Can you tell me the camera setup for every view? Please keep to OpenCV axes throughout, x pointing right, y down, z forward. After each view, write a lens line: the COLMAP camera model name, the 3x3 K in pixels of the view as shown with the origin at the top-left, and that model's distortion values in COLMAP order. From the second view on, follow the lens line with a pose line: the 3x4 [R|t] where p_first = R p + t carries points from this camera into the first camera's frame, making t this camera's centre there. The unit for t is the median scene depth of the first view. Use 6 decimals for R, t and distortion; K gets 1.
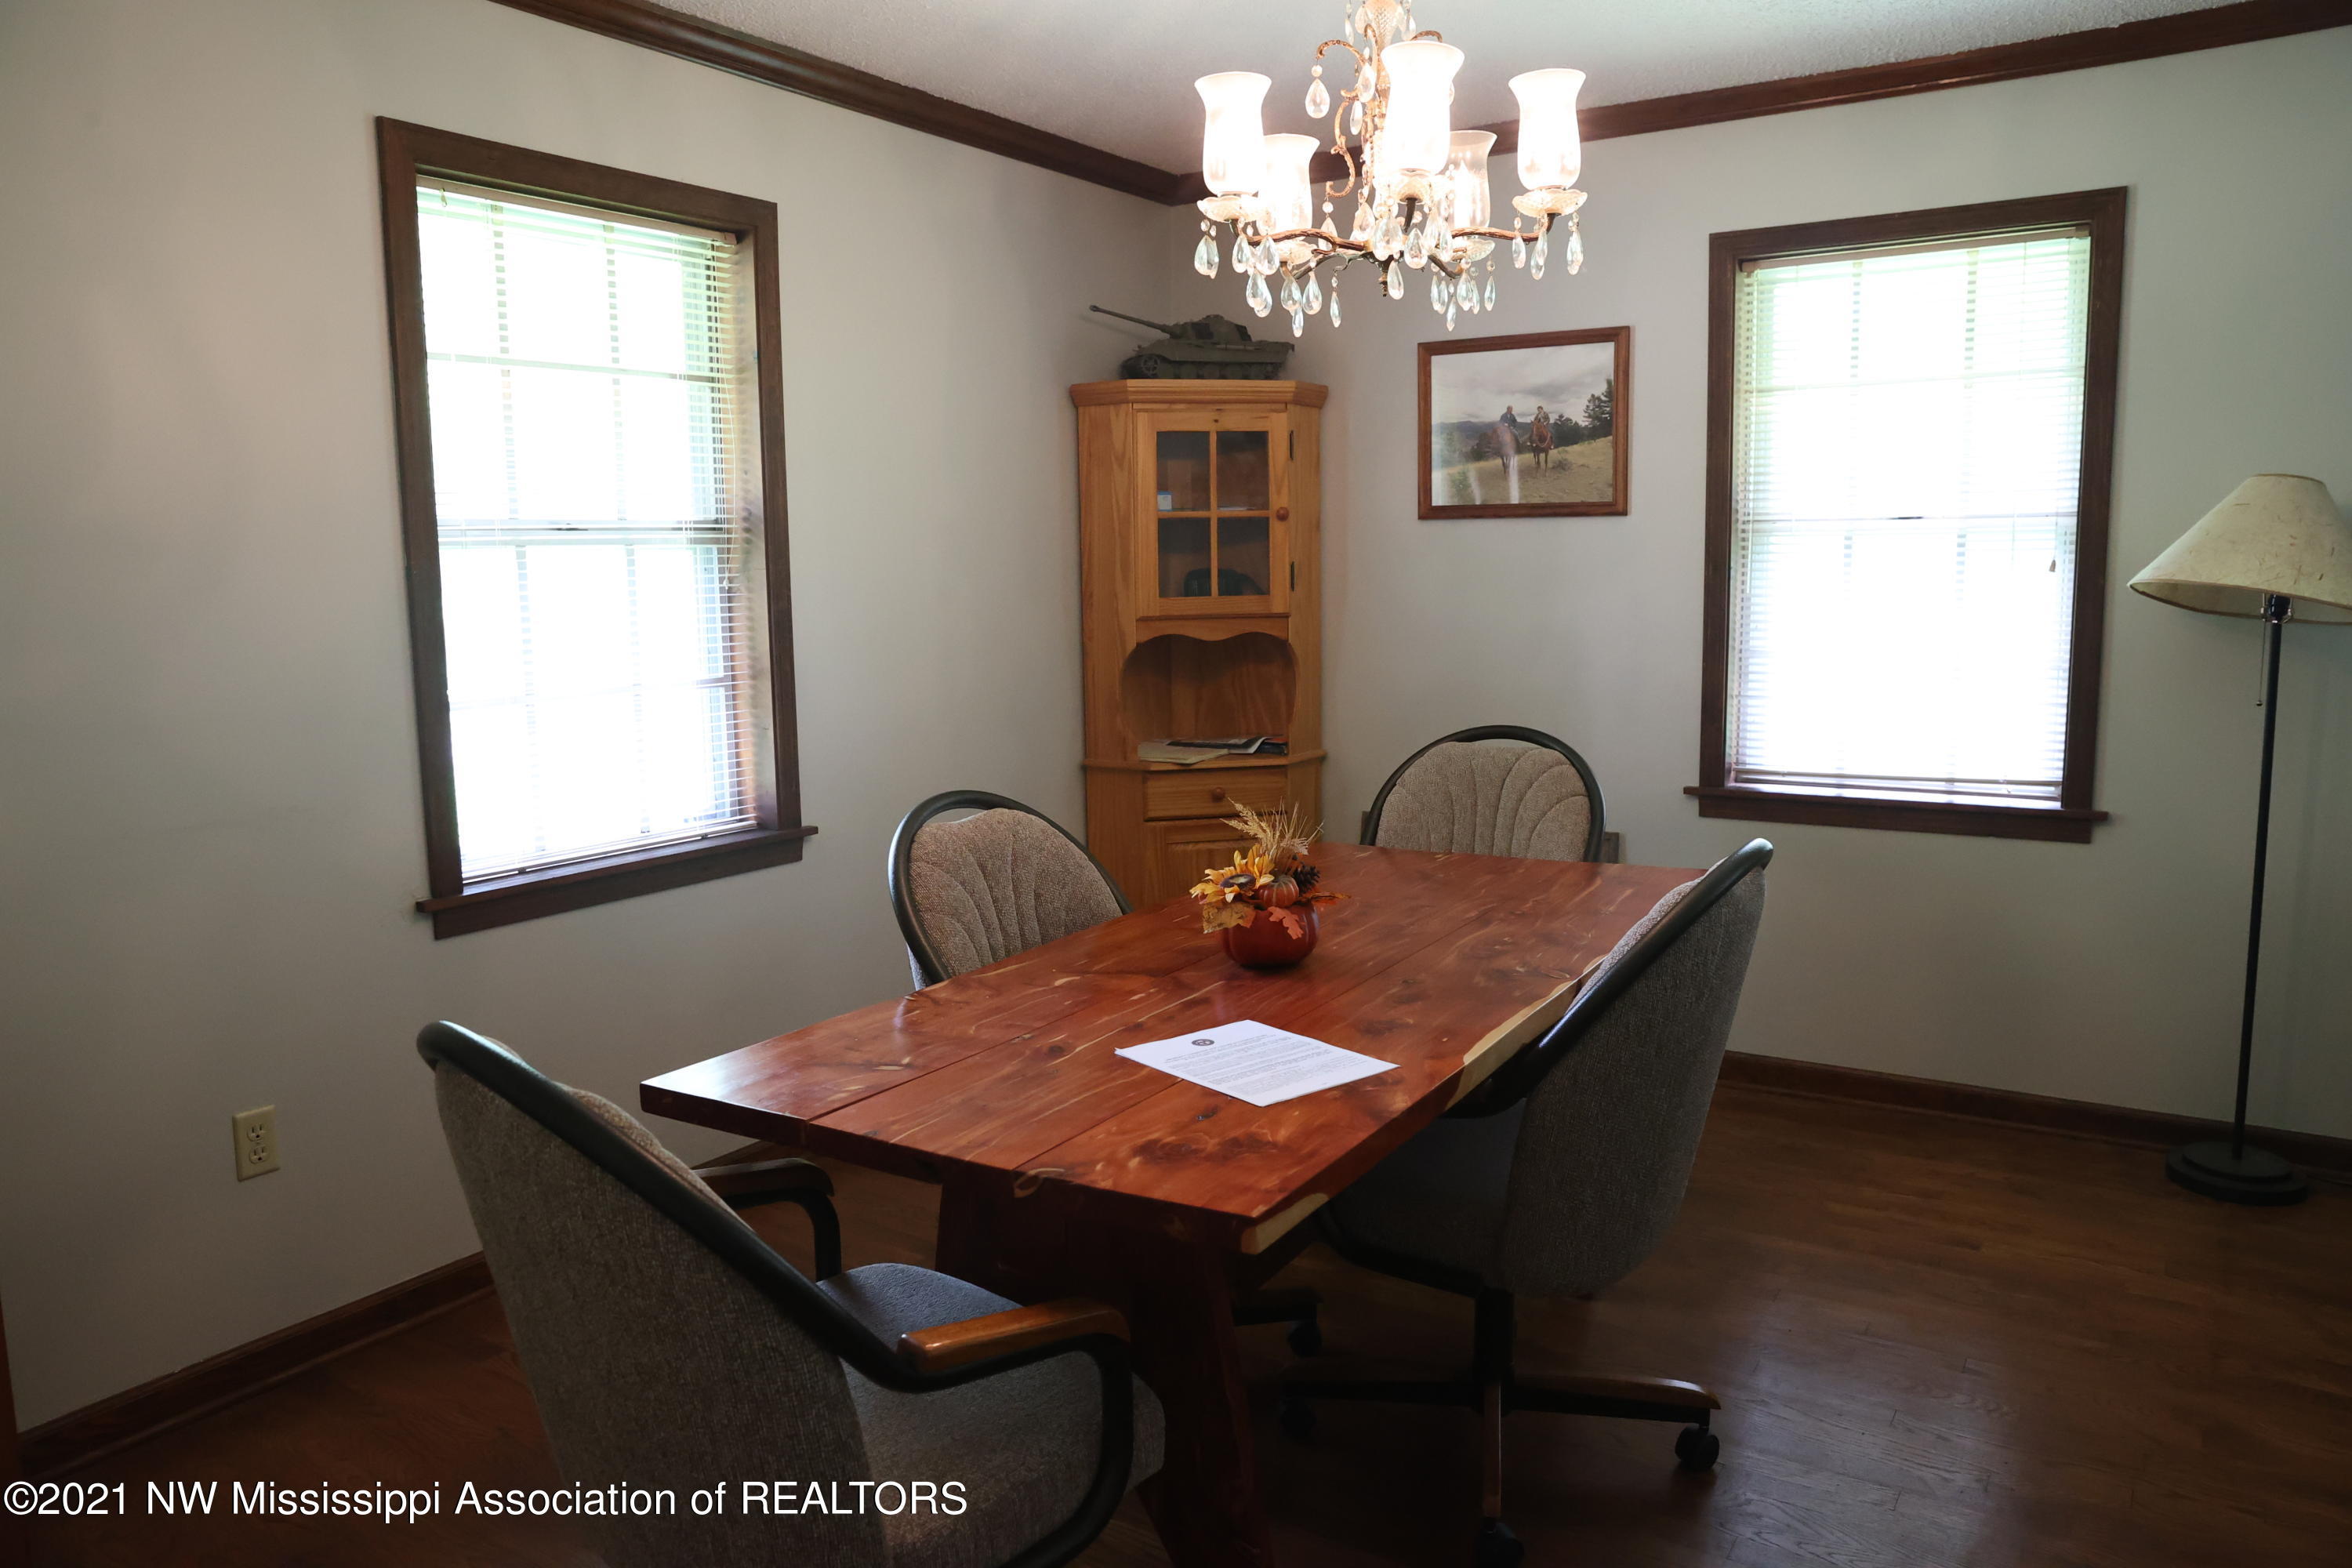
lens RADIAL K [[1673.9, 0, 1179.4], [0, 1673.9, 781.5], [0, 0, 1]] dist [-0.011463, -0.001288]
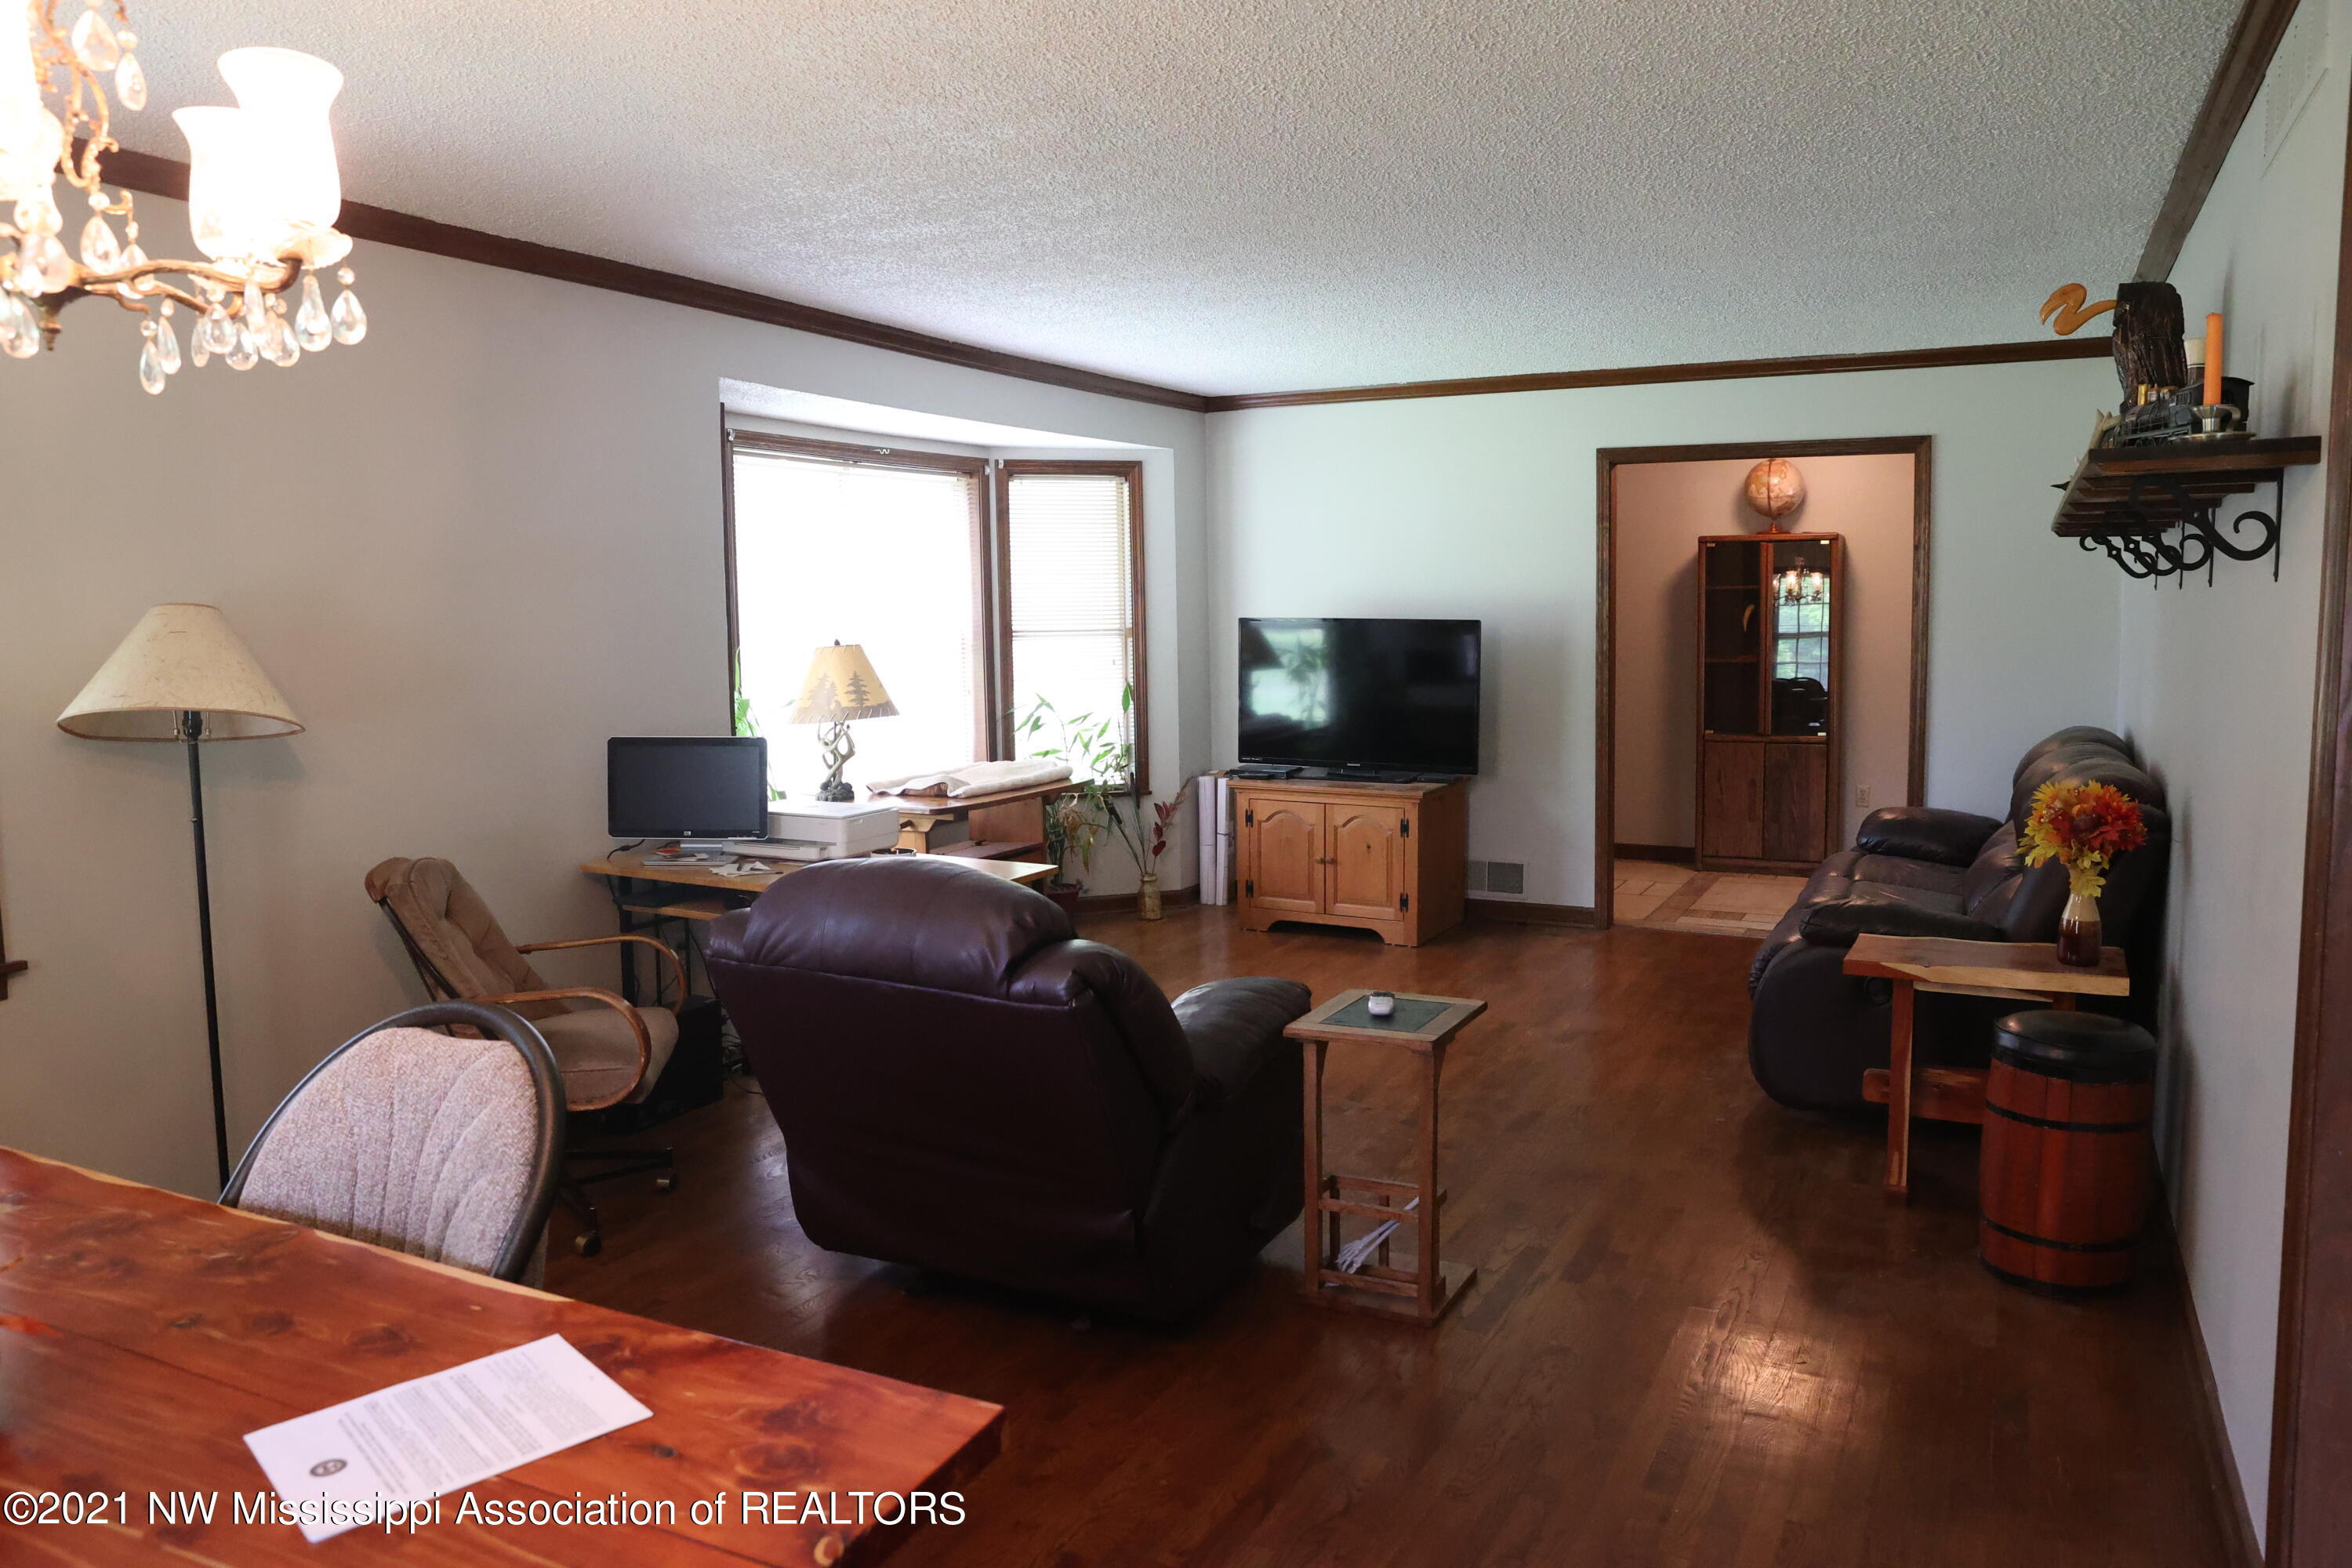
lens RADIAL K [[1673.9, 0, 1179.7], [0, 1673.9, 781.7], [0, 0, 1]] dist [-0.011463, -0.001288]
pose [[-0.066259, -0.099596, 0.992819, -0.793621], [0.159695, 0.981121, 0.109080, -0.161650], [-0.984940, 0.165776, -0.049103, 0.810407]]
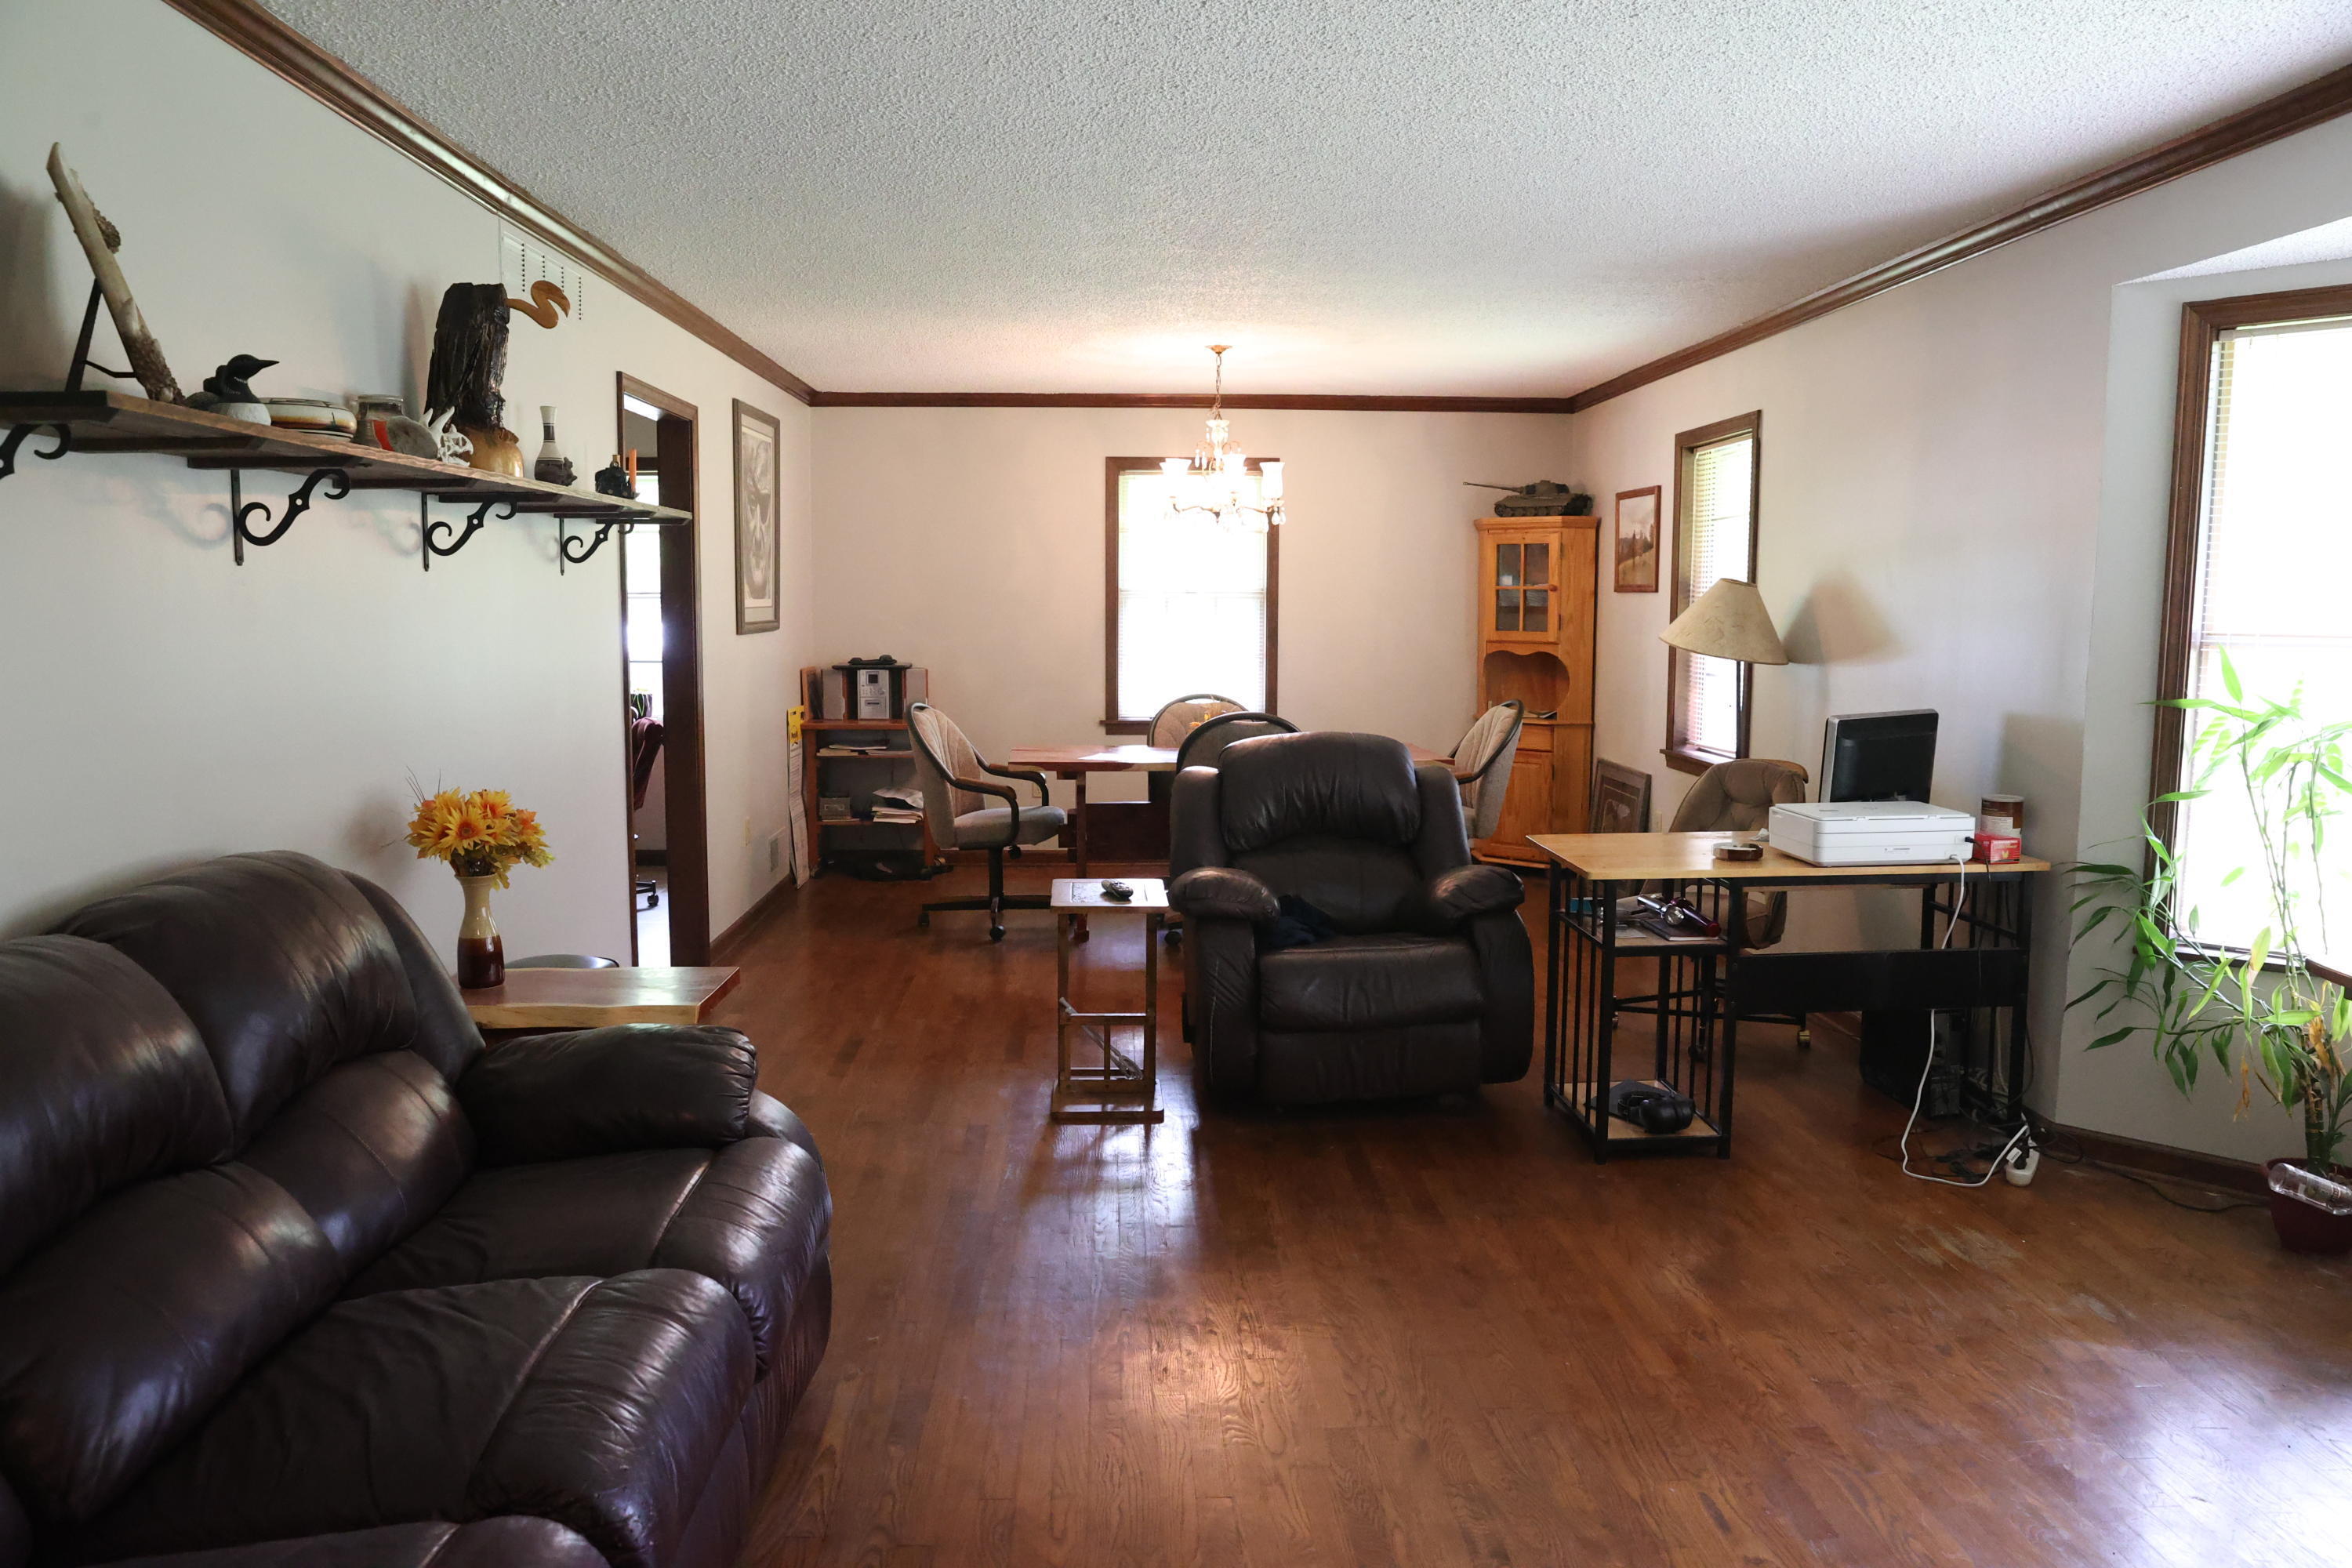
lens RADIAL K [[1673.9, 0, 1178.5], [0, 1673.9, 780.3], [0, 0, 1]] dist [-0.011463, -0.001288]
pose [[0.556556, 0.110139, -0.823477, 1.296200], [-0.126652, 0.990837, 0.046924, 0.014662], [0.821100, 0.078179, 0.565405, -0.339954]]
